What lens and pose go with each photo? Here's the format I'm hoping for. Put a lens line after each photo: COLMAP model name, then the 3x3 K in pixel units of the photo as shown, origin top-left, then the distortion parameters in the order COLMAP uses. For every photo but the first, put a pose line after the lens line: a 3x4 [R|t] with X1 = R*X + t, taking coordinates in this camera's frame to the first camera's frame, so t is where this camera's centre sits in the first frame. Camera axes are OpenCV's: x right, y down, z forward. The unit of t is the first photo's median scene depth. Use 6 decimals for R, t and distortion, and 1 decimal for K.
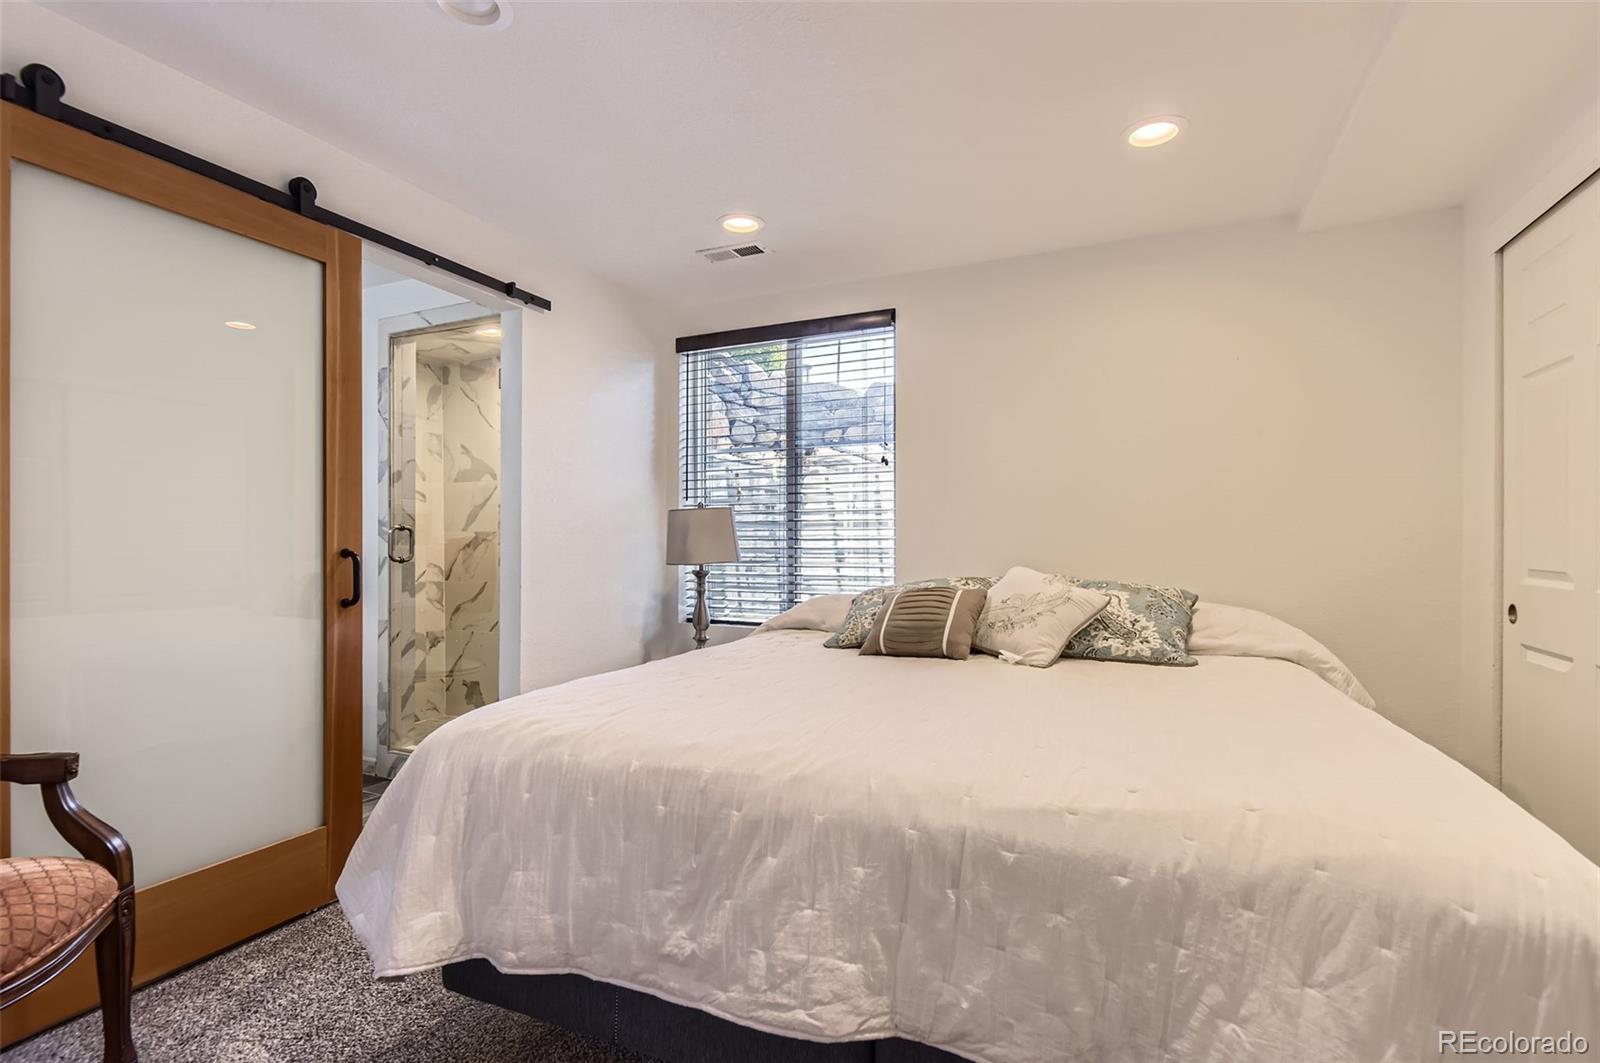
lens RADIAL K [[743.4, 0, 804.2], [0, 743.4, 539.0], [0, 0, 1]] dist [0.003440, 0.000145]
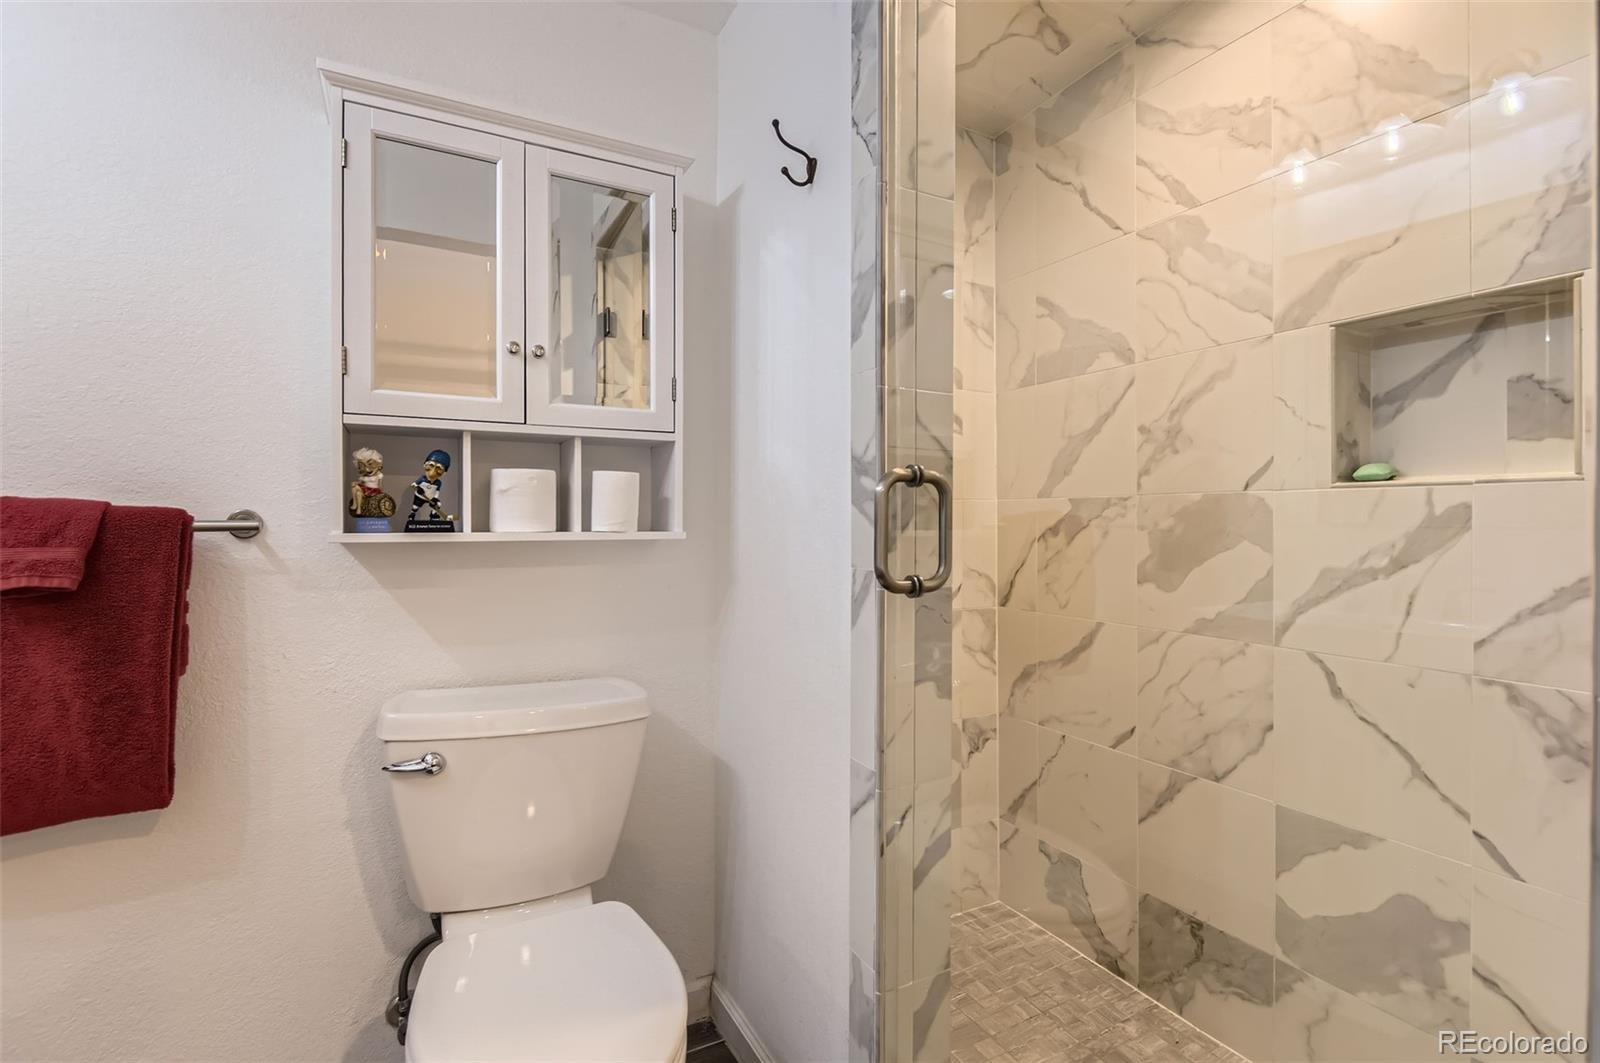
lens RADIAL K [[743.4, 0, 801.4], [0, 743.4, 524.9], [0, 0, 1]] dist [0.003440, 0.000145]
pose [[0.797715, 0.005657, -0.603009, -0.388133], [-0.000490, 0.999962, 0.008733, 0.001963], [0.603035, -0.006672, 0.797687, 0.717553]]
